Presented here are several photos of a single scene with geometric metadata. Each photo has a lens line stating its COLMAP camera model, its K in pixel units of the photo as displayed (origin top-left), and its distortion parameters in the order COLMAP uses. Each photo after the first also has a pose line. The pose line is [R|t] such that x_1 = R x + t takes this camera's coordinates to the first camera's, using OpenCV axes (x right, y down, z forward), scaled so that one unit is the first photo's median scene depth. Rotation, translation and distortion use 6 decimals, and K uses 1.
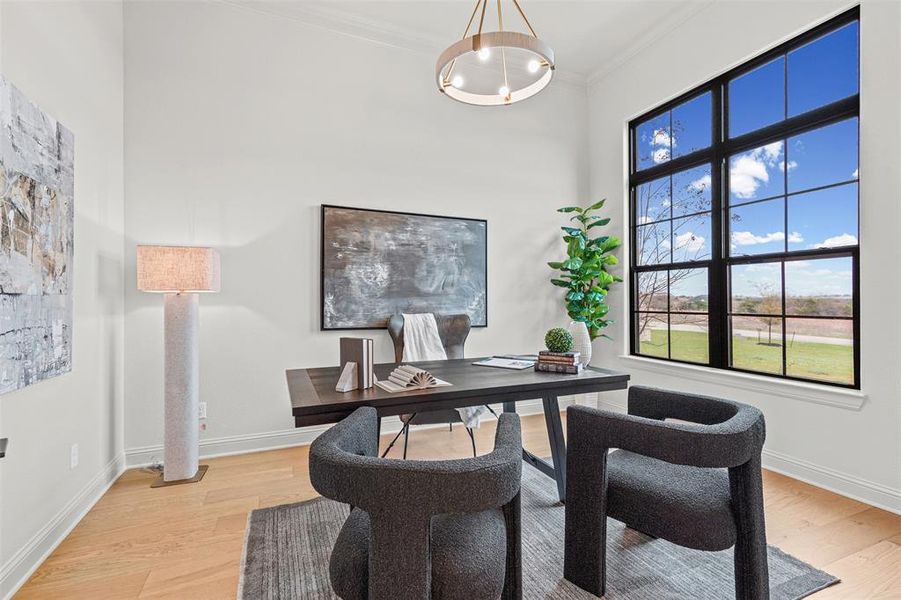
lens RADIAL K [[404.5, 0, 454.1], [0, 404.5, 296.4], [0, 0, 1]] dist [0.009126, 0.000467]
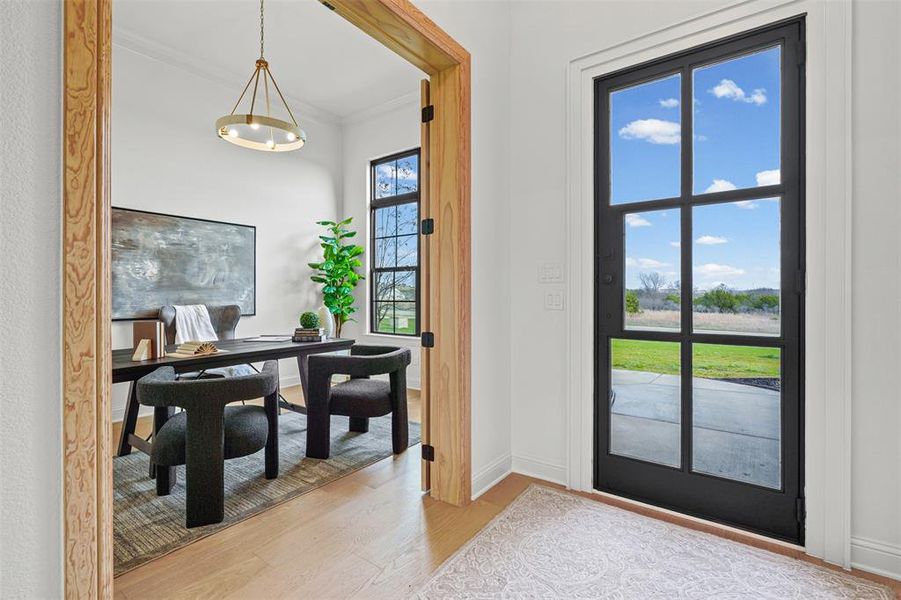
lens RADIAL K [[418.9, 0, 445.6], [0, 418.9, 288.2], [0, 0, 1]] dist [0.003995, 0.000250]
pose [[0.872699, 0.002849, 0.488251, -0.035750], [-0.001134, 0.999992, -0.003808, -0.001322], [-0.488258, 0.002770, 0.872695, -0.379696]]
